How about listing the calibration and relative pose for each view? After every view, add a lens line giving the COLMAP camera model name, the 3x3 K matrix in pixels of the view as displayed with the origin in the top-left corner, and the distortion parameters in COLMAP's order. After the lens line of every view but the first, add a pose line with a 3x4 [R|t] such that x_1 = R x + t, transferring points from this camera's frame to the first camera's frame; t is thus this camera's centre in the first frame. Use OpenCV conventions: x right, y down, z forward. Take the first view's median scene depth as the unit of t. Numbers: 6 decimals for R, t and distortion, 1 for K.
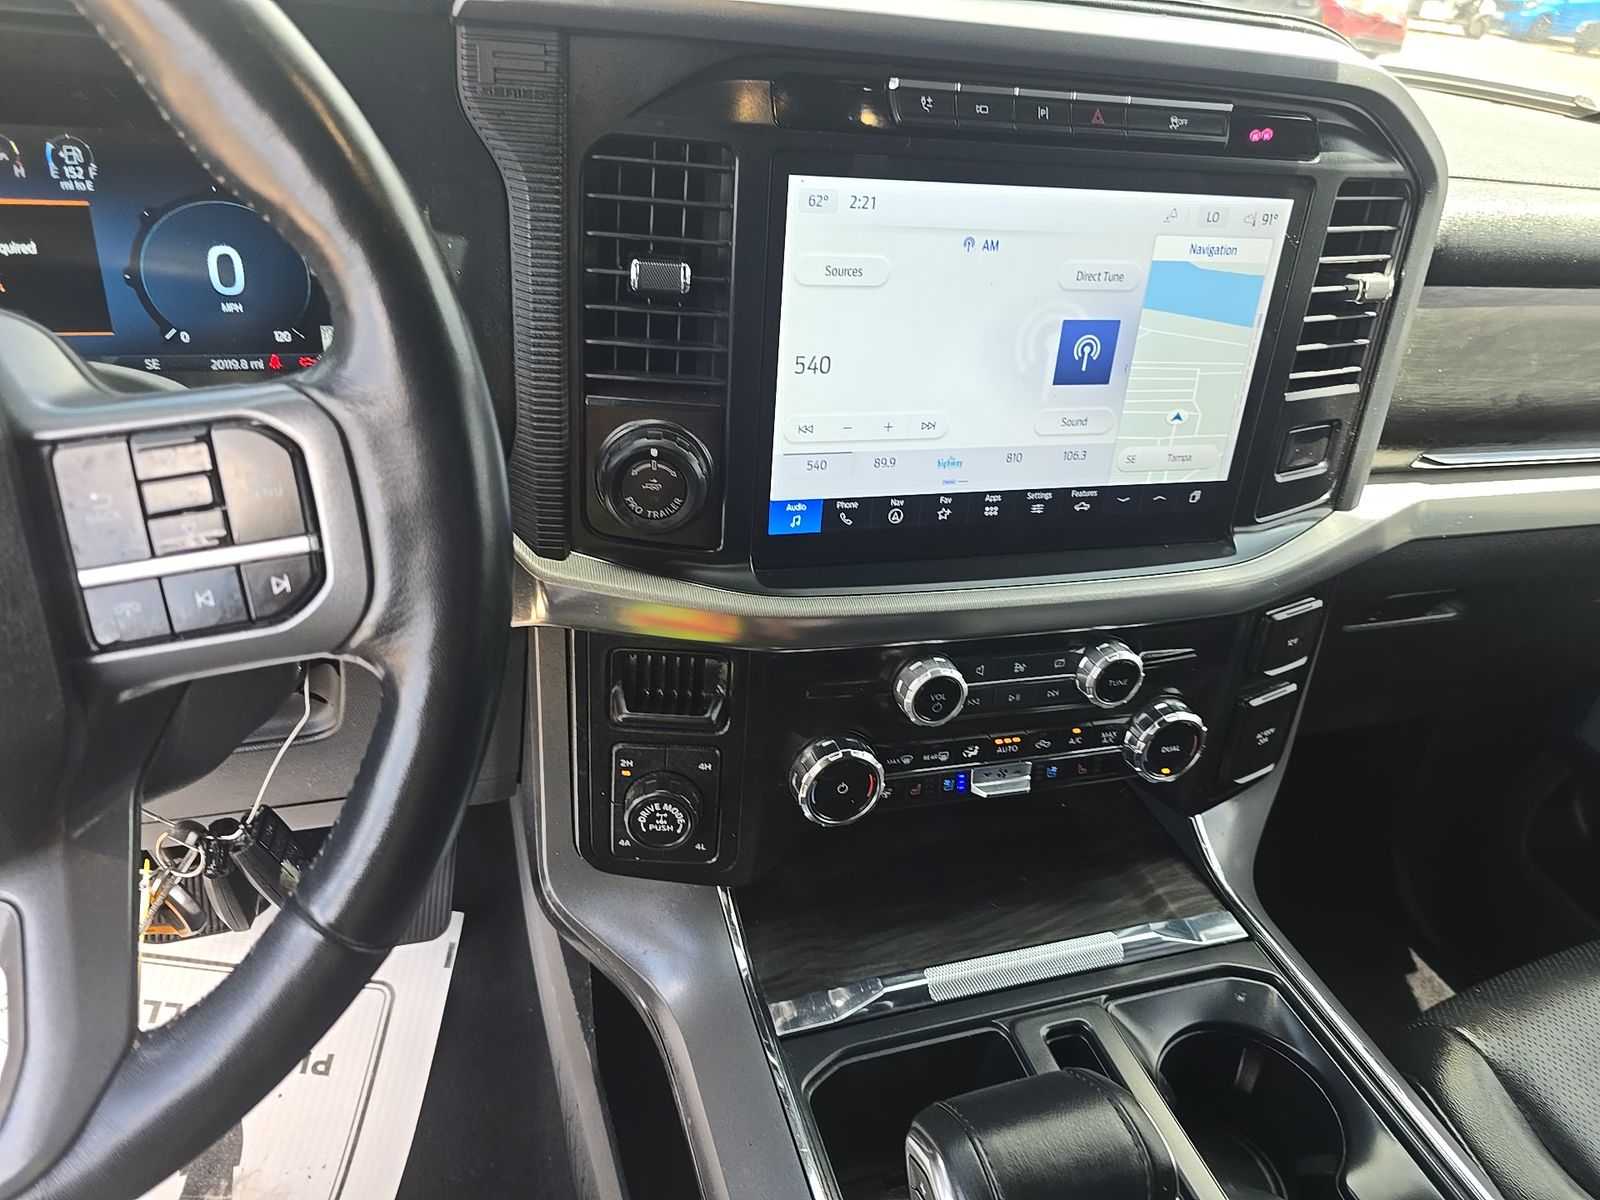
lens RADIAL K [[1159.5, 0, 800.0], [0, 1159.5, 600.0], [0, 0, 1]] dist [0.126130, -0.075250]
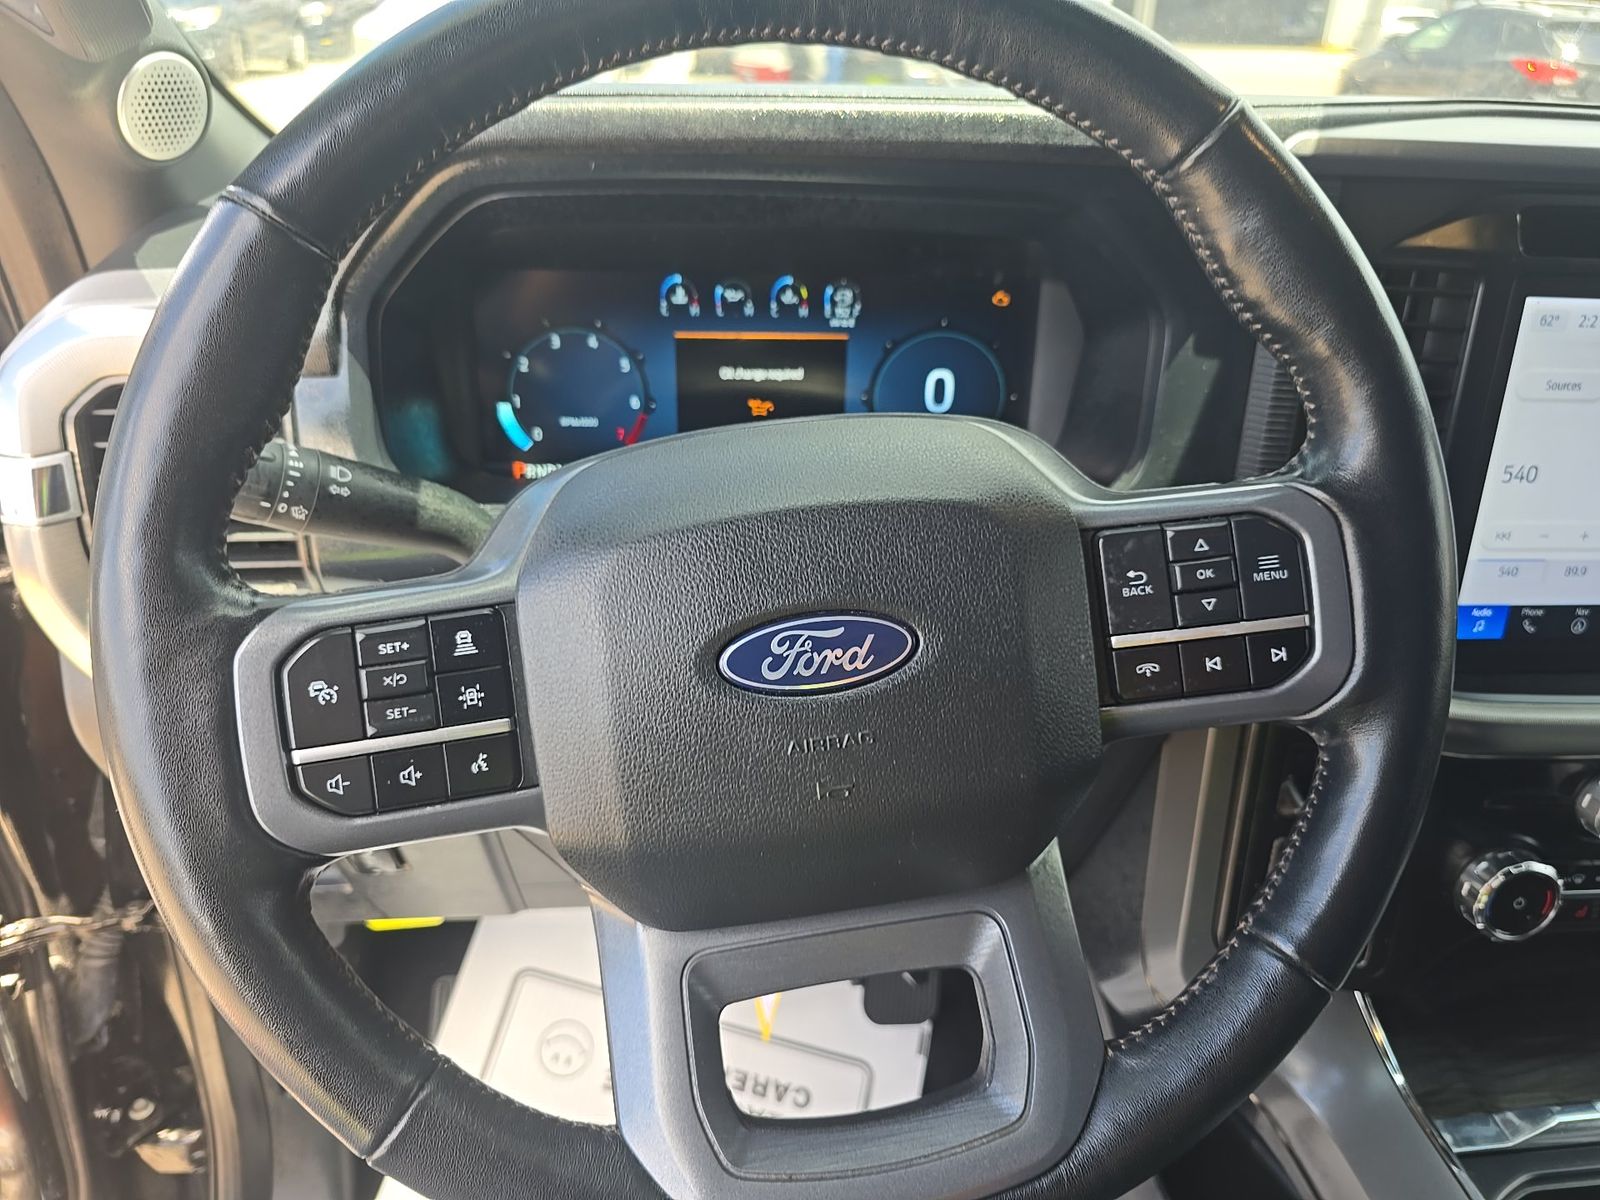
lens RADIAL K [[1159.5, 0, 800.0], [0, 1159.5, 600.0], [0, 0, 1]] dist [0.126130, -0.075250]
pose [[0.991391, 0.035234, -0.126106, -0.462383], [-0.048168, 0.993716, -0.101033, 0.043235], [0.121754, 0.106237, 0.986858, -0.101512]]
